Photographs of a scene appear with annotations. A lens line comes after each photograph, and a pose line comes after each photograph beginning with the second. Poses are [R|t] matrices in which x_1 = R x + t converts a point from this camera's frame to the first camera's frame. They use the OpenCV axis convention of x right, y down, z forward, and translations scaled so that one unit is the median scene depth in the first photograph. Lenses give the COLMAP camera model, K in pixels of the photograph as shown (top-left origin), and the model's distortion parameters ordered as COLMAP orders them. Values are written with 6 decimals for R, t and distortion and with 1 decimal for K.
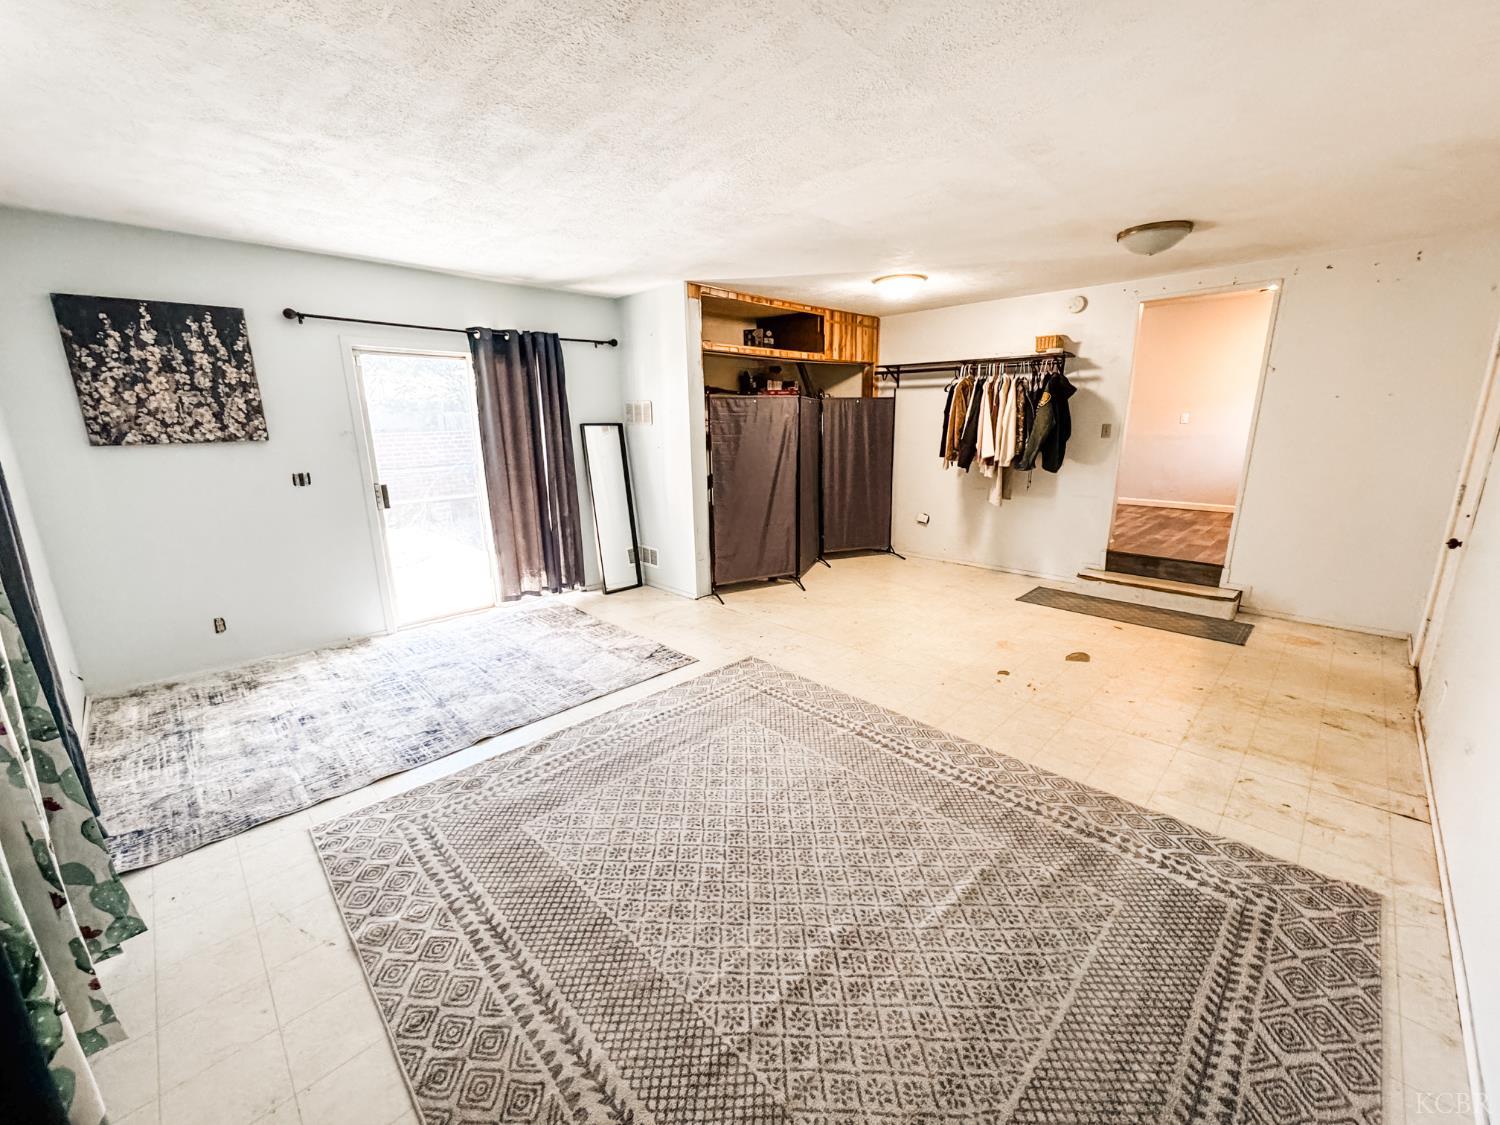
lens RADIAL K [[600.9, 0, 750.0], [0, 600.9, 562.5], [0, 0, 1]] dist [-0.002942, 0.000334]
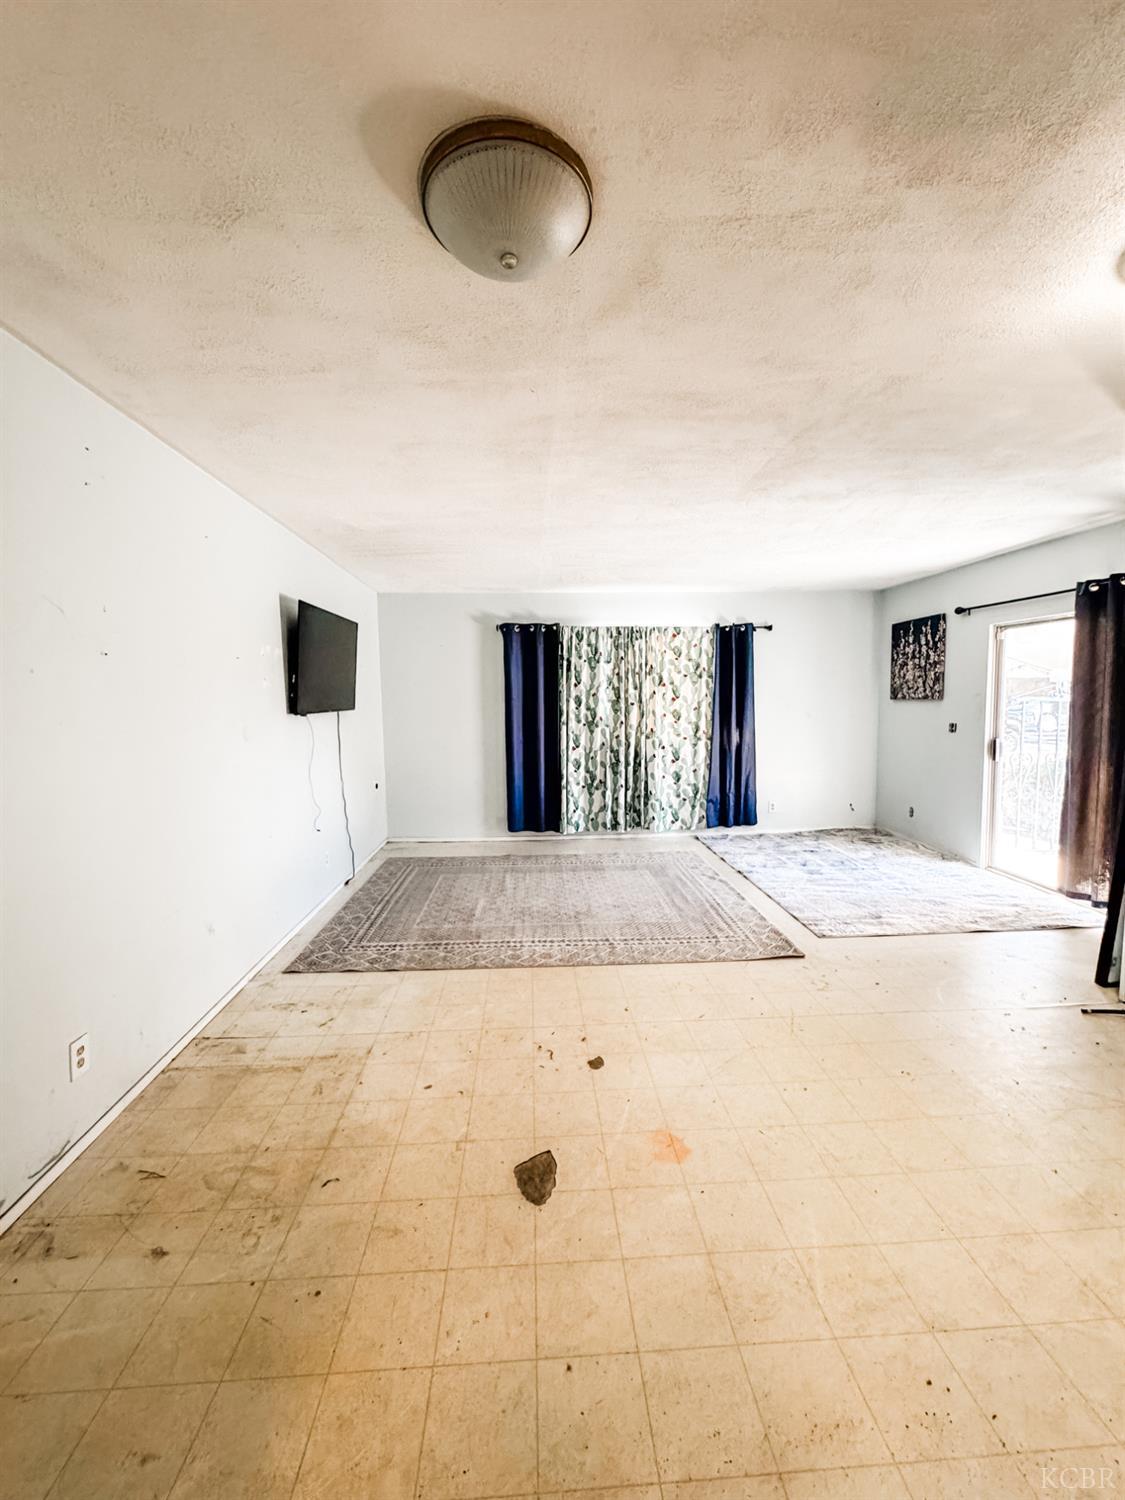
lens RADIAL K [[600.9, 0, 562.5], [0, 600.9, 750.0], [0, 0, 1]] dist [-0.002942, 0.000334]
pose [[-0.662931, 0.083919, -0.743962, 0.993037], [-0.156499, 0.956213, 0.247314, -0.333999], [0.732141, 0.280382, -0.620770, 1.400456]]
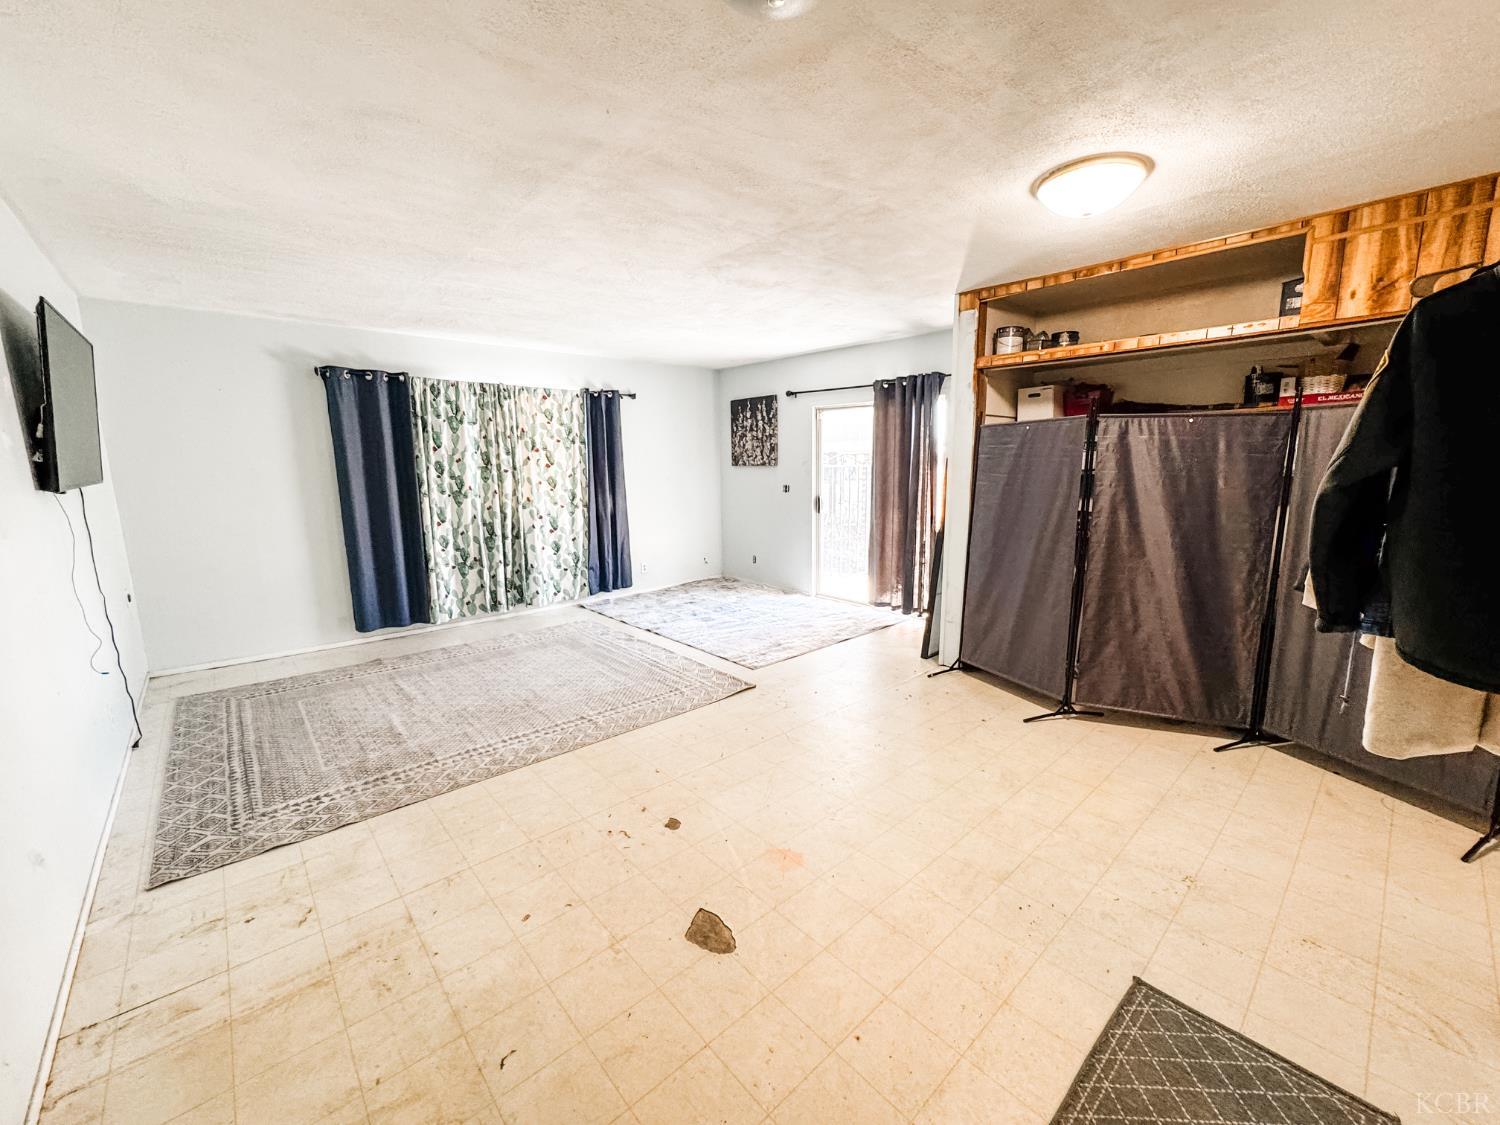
lens RADIAL K [[600.9, 0, 750.0], [0, 600.9, 562.5], [0, 0, 1]] dist [-0.002942, 0.000334]
pose [[-0.049919, 0.179532, -0.982485, 1.125321], [-0.225376, 0.956313, 0.186201, -0.268826], [0.972992, 0.230724, -0.007276, 1.110416]]
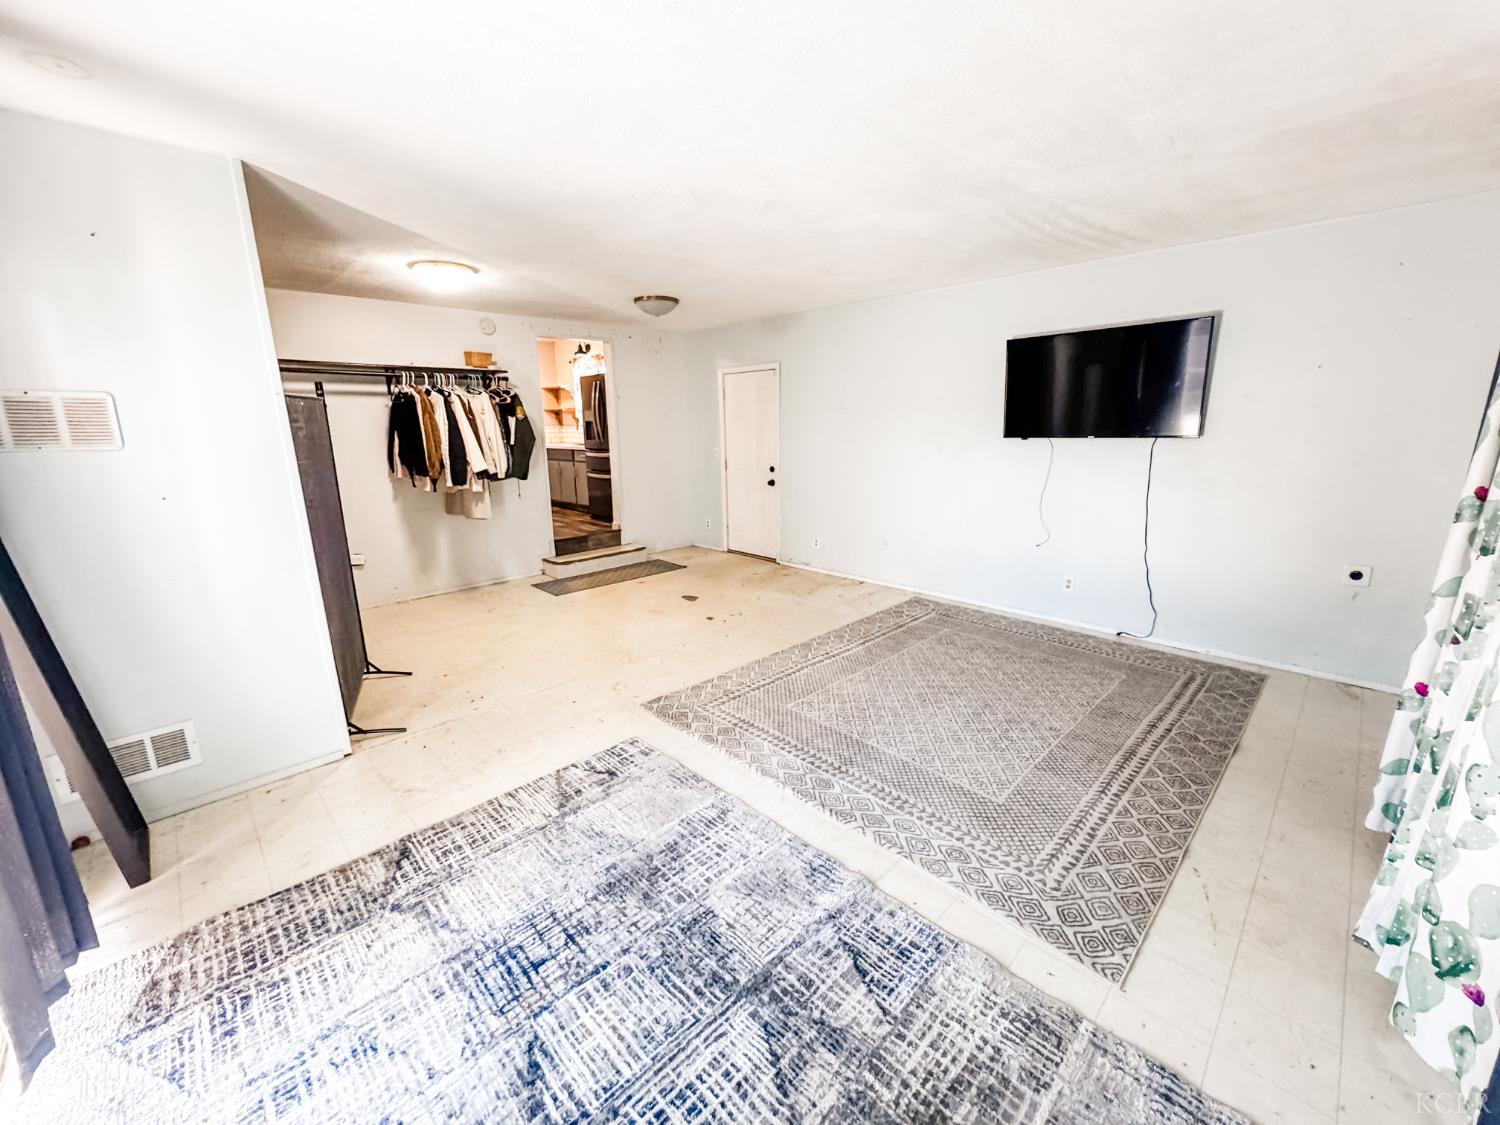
lens RADIAL K [[600.9, 0, 750.0], [0, 600.9, 562.5], [0, 0, 1]] dist [-0.002942, 0.000334]
pose [[0.003867, -0.215632, 0.976467, -0.921484], [0.247898, 0.946201, 0.207967, -0.203489], [-0.968779, 0.241260, 0.057114, 0.879199]]
